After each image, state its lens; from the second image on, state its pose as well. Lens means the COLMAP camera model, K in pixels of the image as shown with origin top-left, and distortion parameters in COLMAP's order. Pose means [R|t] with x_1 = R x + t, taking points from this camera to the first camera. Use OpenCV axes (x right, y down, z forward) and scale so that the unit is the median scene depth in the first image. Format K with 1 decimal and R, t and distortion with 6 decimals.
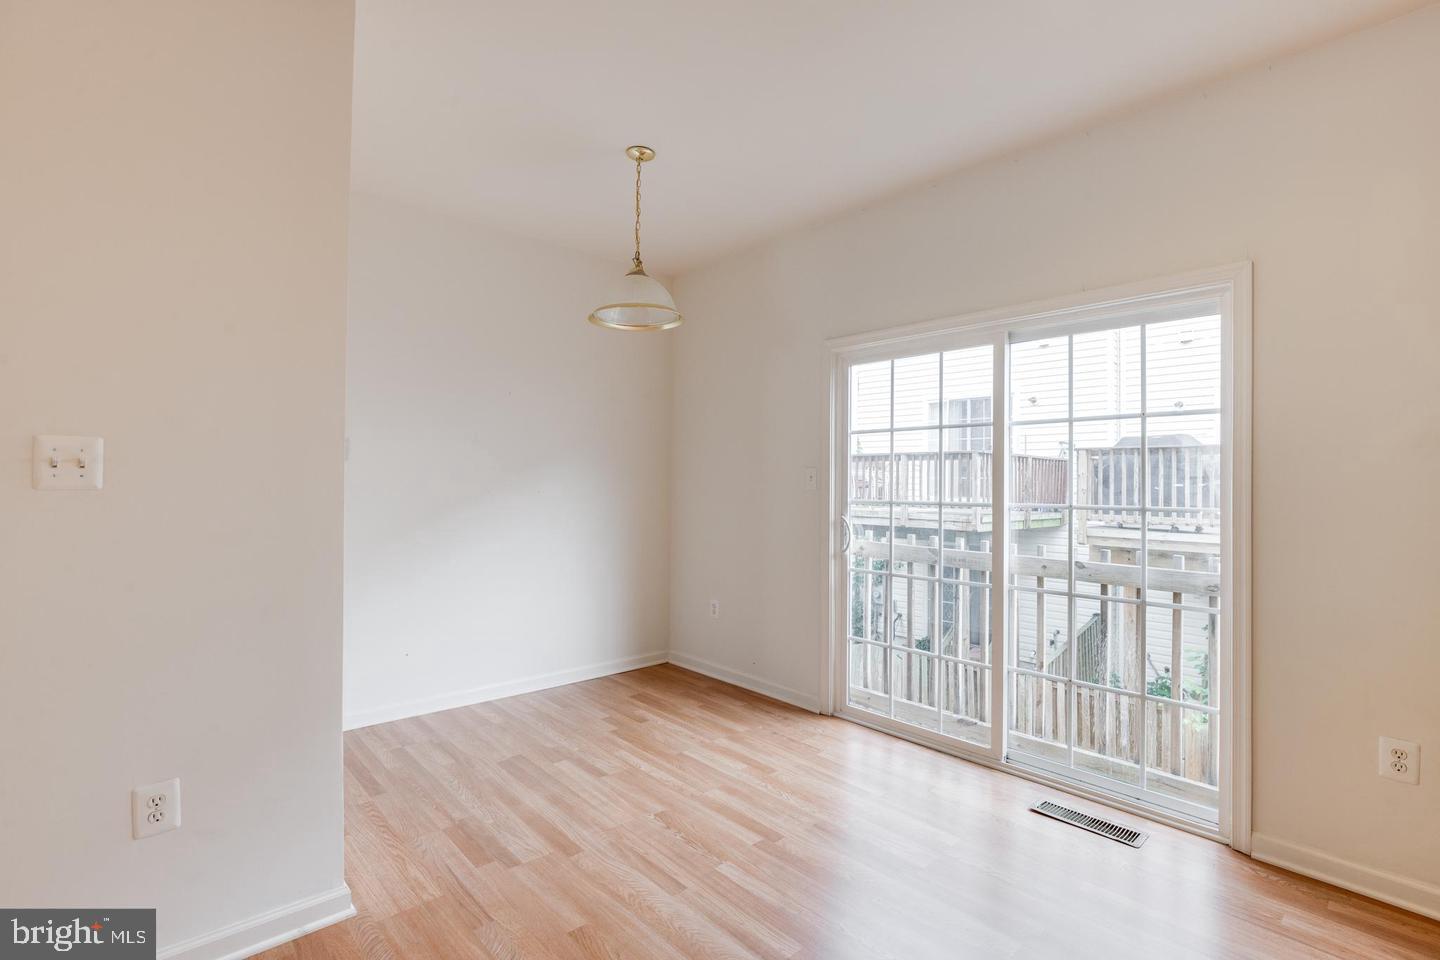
lens RADIAL K [[660.4, 0, 734.2], [0, 660.4, 475.5], [0, 0, 1]] dist [-0.023495, 0.005556]
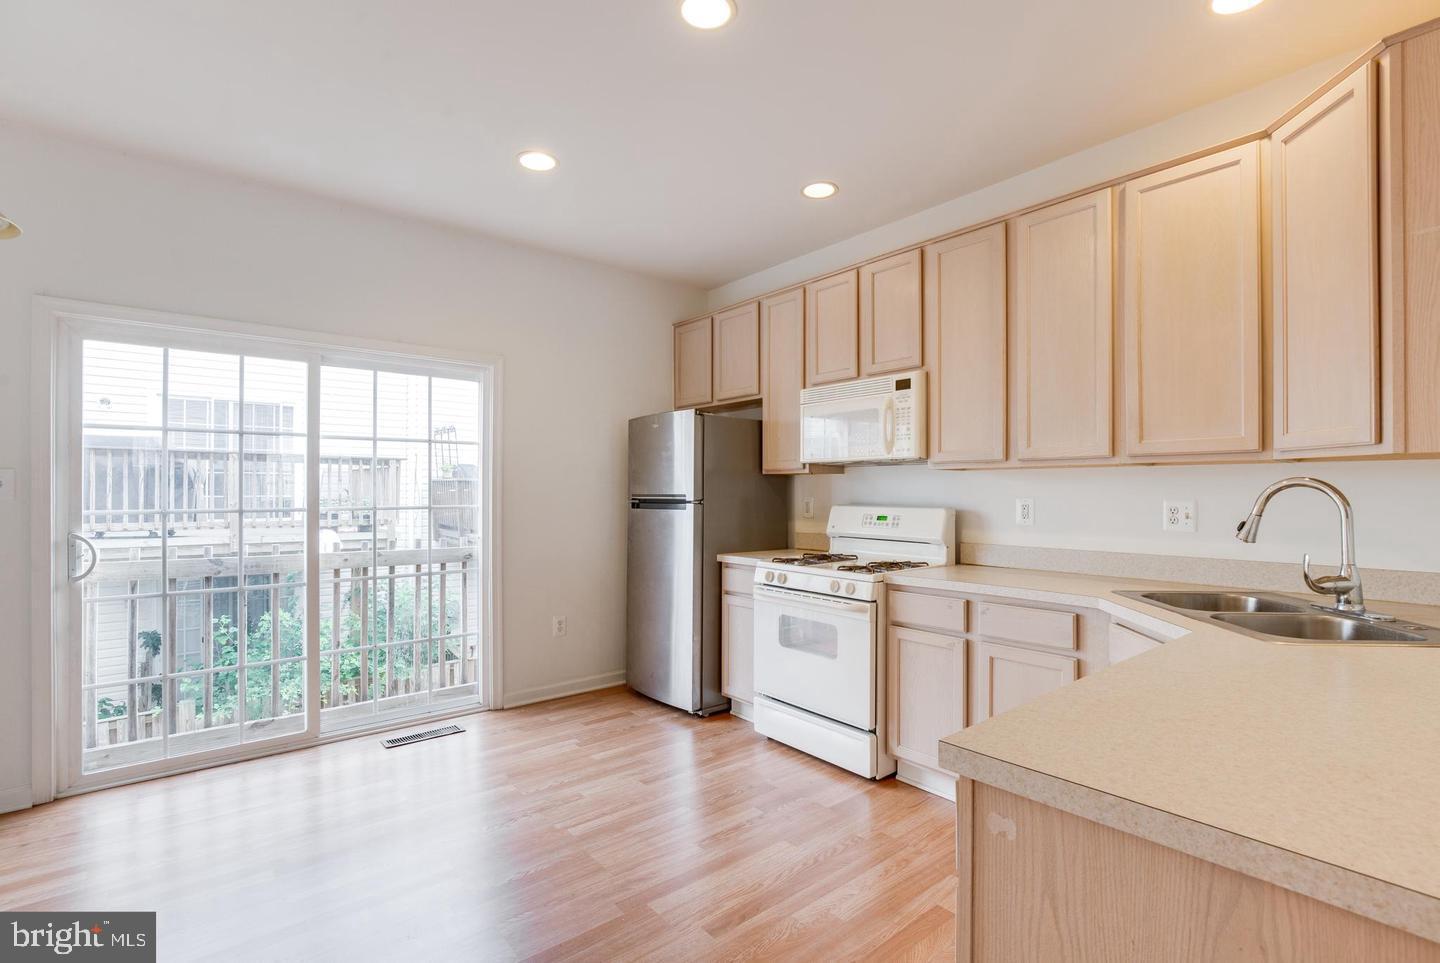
lens RADIAL K [[658.4, 0, 735.1], [0, 658.4, 496.5], [0, 0, 1]] dist [-0.023352, 0.006533]
pose [[0.057286, -0.017564, 0.998203, -0.648832], [-0.011139, 0.999772, 0.018230, -0.004249], [-0.998296, -0.012163, 0.057077, 0.226840]]
